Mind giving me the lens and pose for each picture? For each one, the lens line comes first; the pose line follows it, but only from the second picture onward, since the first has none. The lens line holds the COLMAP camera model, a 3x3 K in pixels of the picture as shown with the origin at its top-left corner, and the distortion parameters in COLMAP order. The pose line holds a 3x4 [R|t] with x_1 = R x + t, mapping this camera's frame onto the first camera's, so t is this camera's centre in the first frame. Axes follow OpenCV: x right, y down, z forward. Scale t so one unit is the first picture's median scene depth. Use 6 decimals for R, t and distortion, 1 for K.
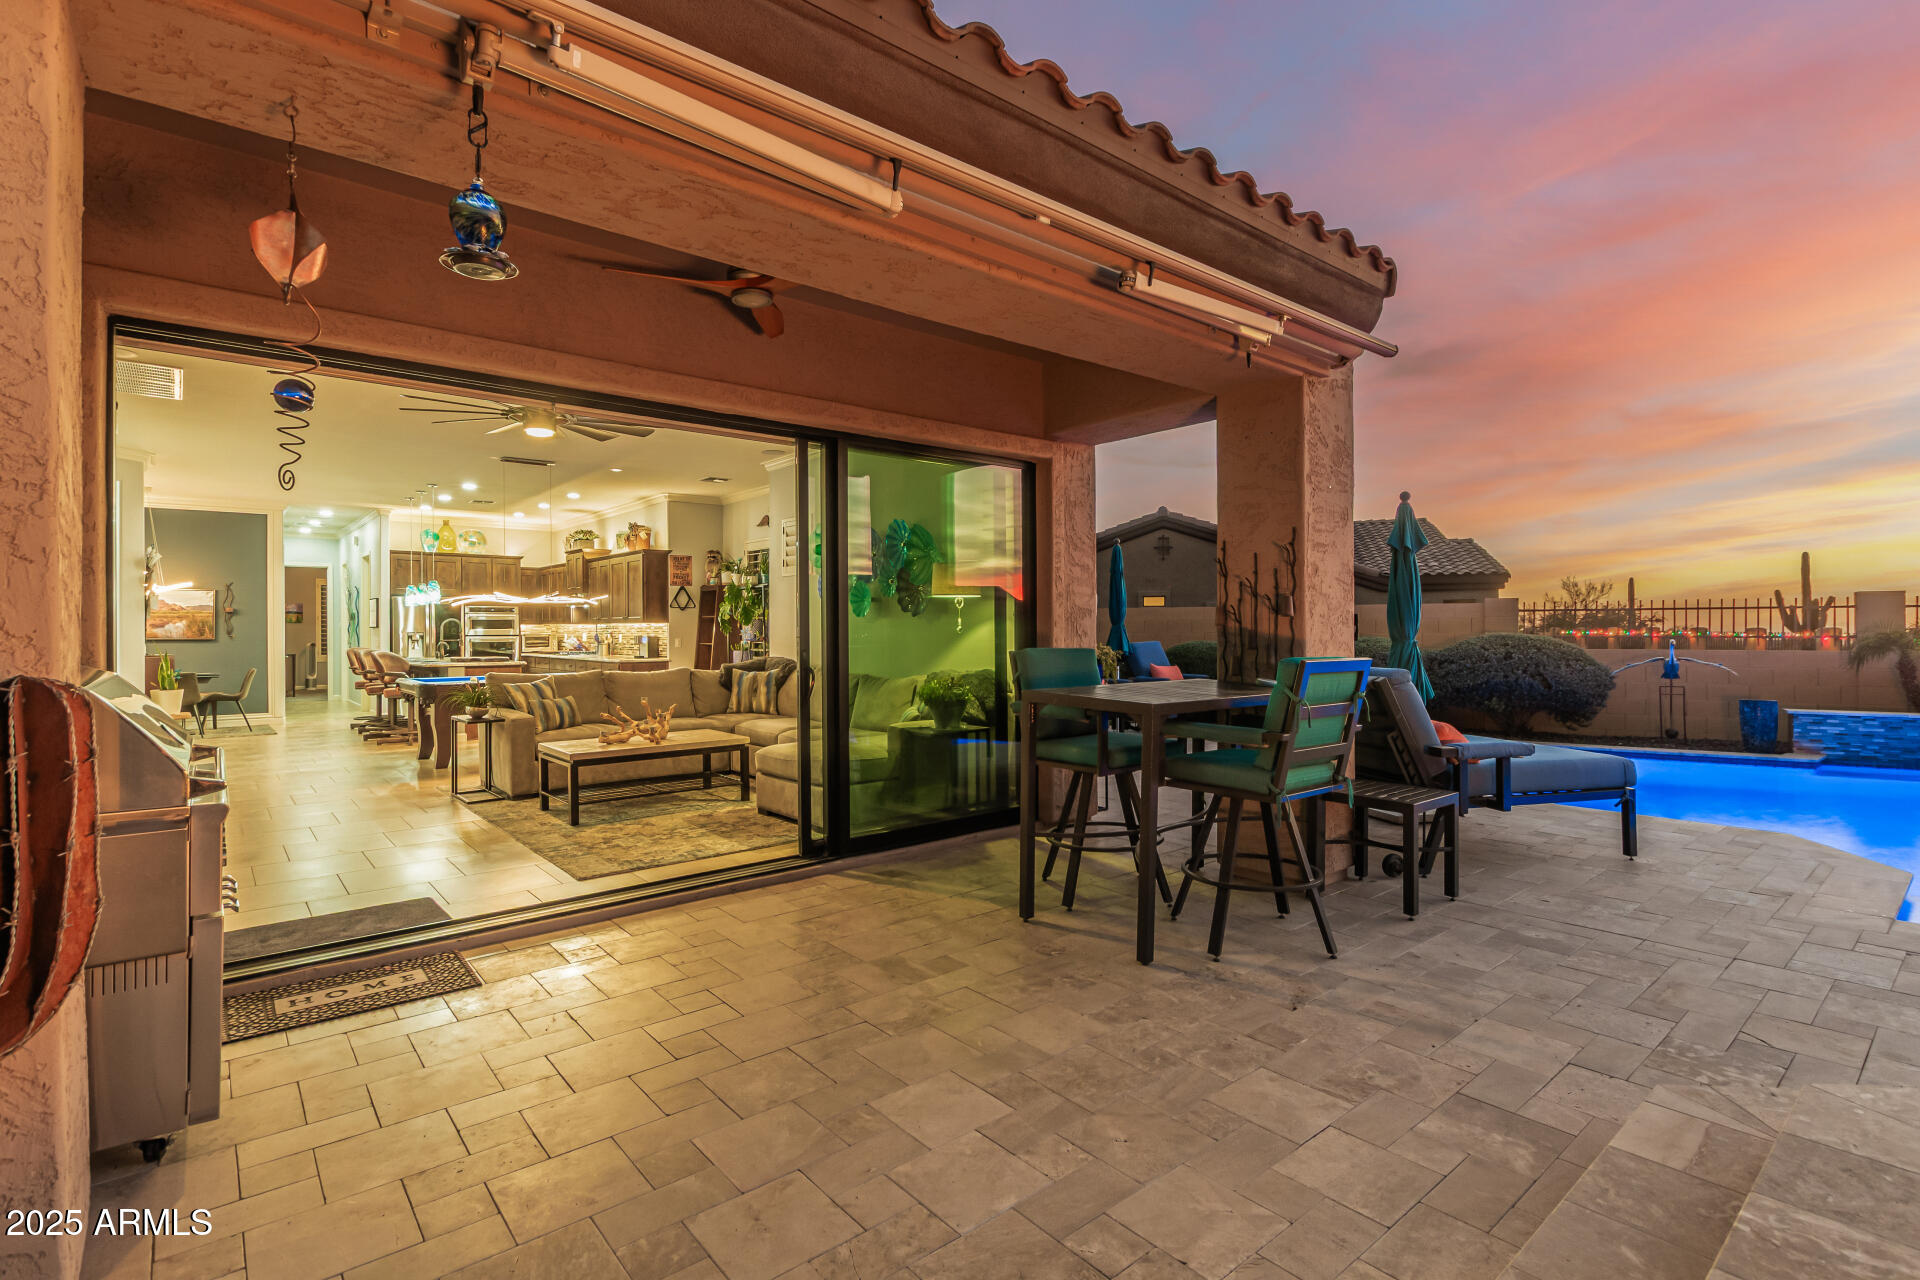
lens RADIAL K [[906.8, 0, 960.0], [0, 906.8, 640.0], [0, 0, 1]] dist [0.000646, -0.000848]
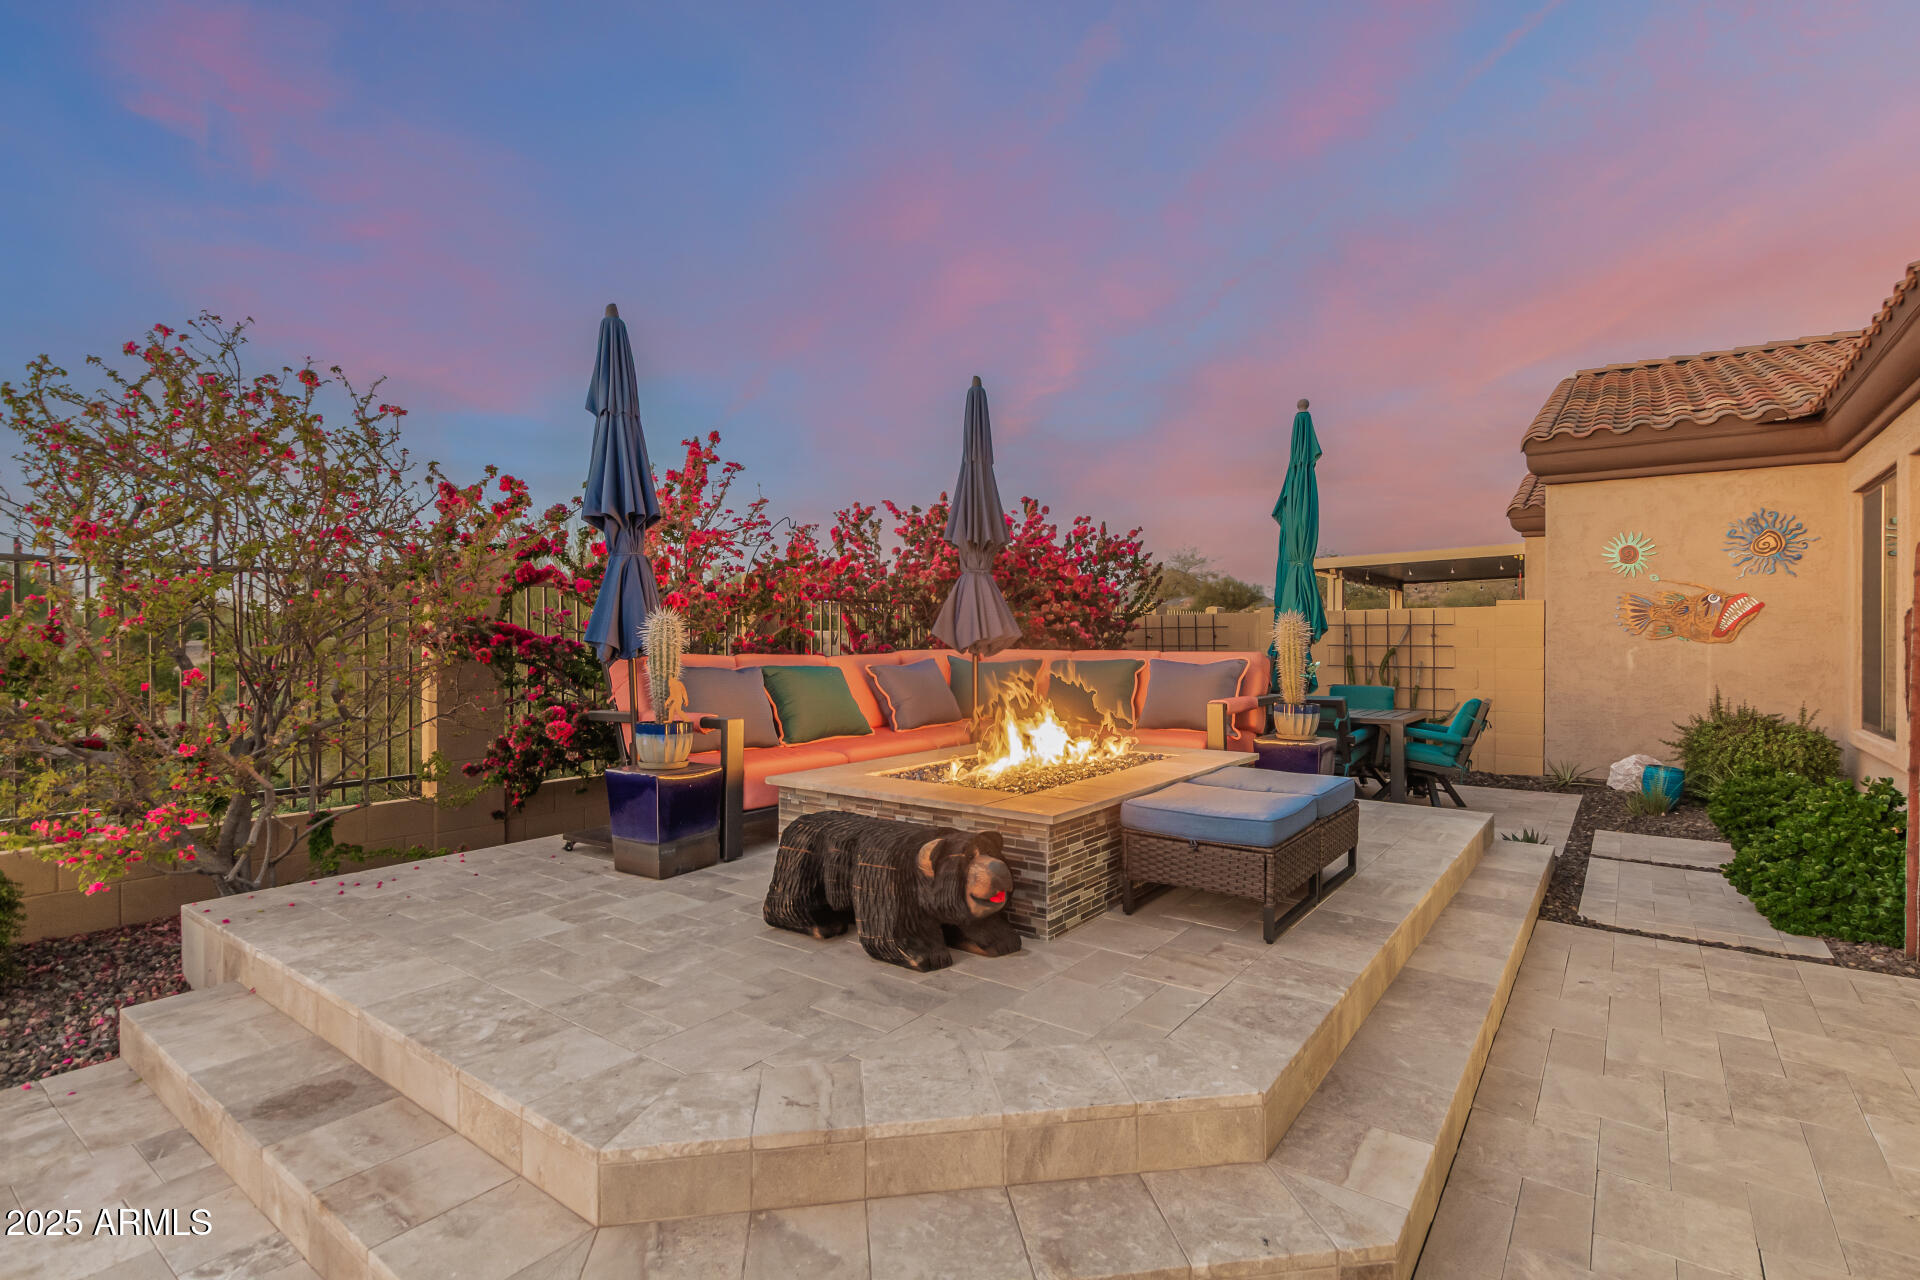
lens RADIAL K [[906.8, 0, 960.0], [0, 906.8, 640.0], [0, 0, 1]] dist [0.000646, -0.000848]
pose [[-0.972984, -0.003963, -0.230837, 0.401761], [-0.007577, 0.999862, 0.014772, -0.003490], [0.230747, 0.016122, -0.972880, 0.508011]]
